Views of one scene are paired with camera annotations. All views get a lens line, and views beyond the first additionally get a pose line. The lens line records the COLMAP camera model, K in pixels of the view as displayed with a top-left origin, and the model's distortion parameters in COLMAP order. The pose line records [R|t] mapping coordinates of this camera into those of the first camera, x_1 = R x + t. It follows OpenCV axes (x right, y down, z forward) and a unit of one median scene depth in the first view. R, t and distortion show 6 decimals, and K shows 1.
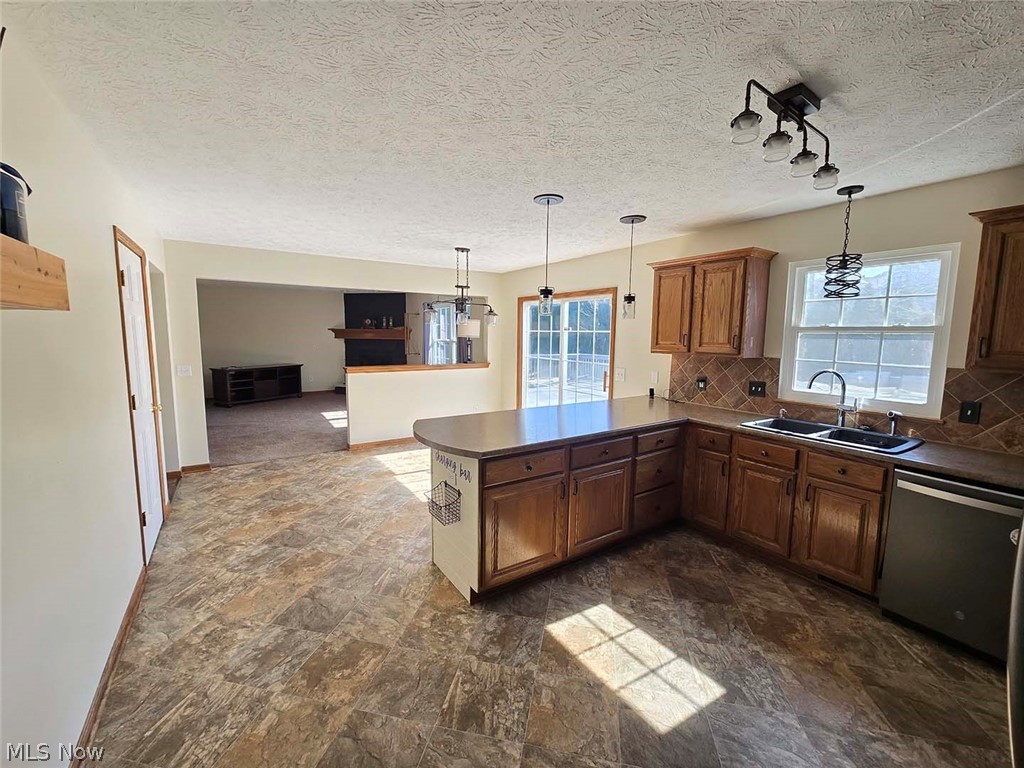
lens RADIAL K [[411.5, 0, 512.0], [0, 411.5, 384.0], [0, 0, 1]] dist [-0.000038, -0.000010]
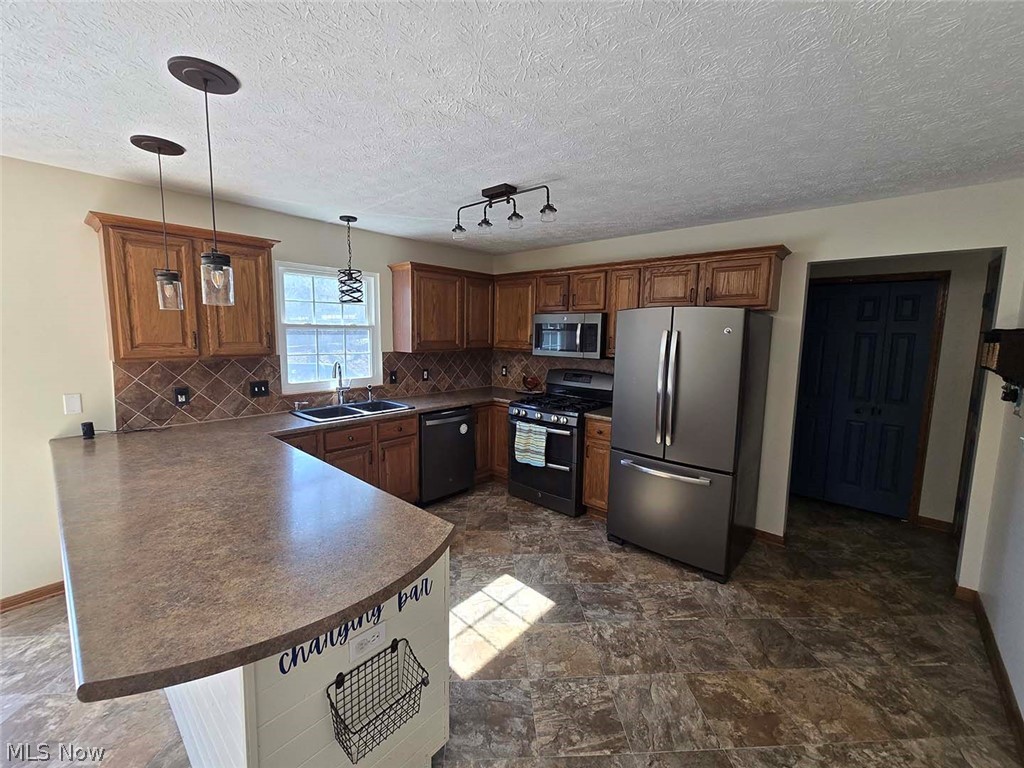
lens RADIAL K [[416.1, 0, 511.4], [0, 416.1, 378.7], [0, 0, 1]] dist [-0.000258, -0.006241]
pose [[-0.249854, -0.113149, 0.961650, -0.865672], [0.109786, 0.983434, 0.144237, -0.161305], [-0.962039, 0.141614, -0.233293, 1.272543]]
